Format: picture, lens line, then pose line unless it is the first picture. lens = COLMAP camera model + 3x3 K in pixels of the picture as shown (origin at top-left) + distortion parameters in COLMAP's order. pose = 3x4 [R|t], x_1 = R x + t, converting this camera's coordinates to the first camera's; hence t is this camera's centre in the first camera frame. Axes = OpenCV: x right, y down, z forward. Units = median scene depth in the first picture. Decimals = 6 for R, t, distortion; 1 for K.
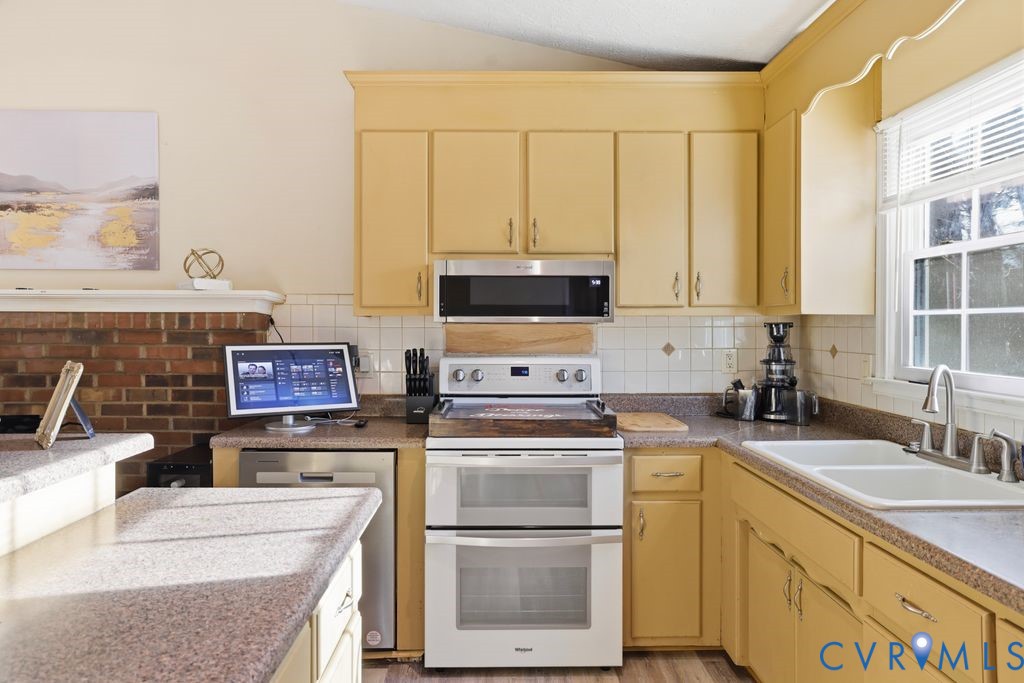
lens RADIAL K [[647.0, 0, 512.0], [0, 647.0, 341.5], [0, 0, 1]] dist [0.003165, 0.002738]
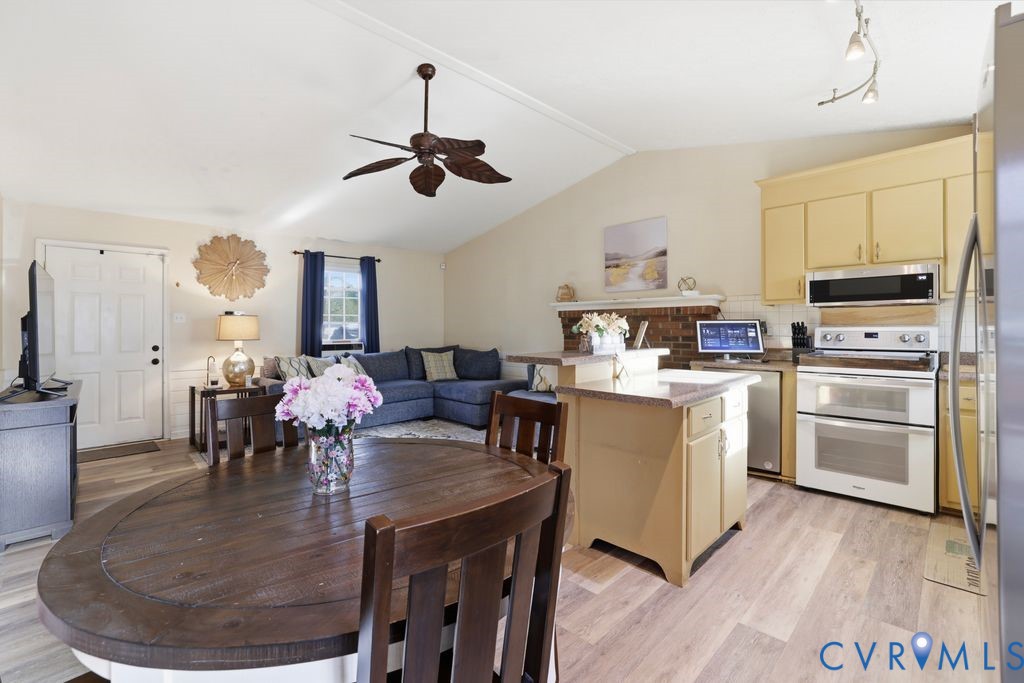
lens RADIAL K [[444.5, 0, 511.2], [0, 444.5, 328.6], [0, 0, 1]] dist [-0.048384, 0.019420]
pose [[0.683587, -0.002766, -0.729864, 0.192428], [-0.007272, 0.999917, -0.010600, 0.047800], [0.729833, 0.012554, 0.683510, -0.422506]]
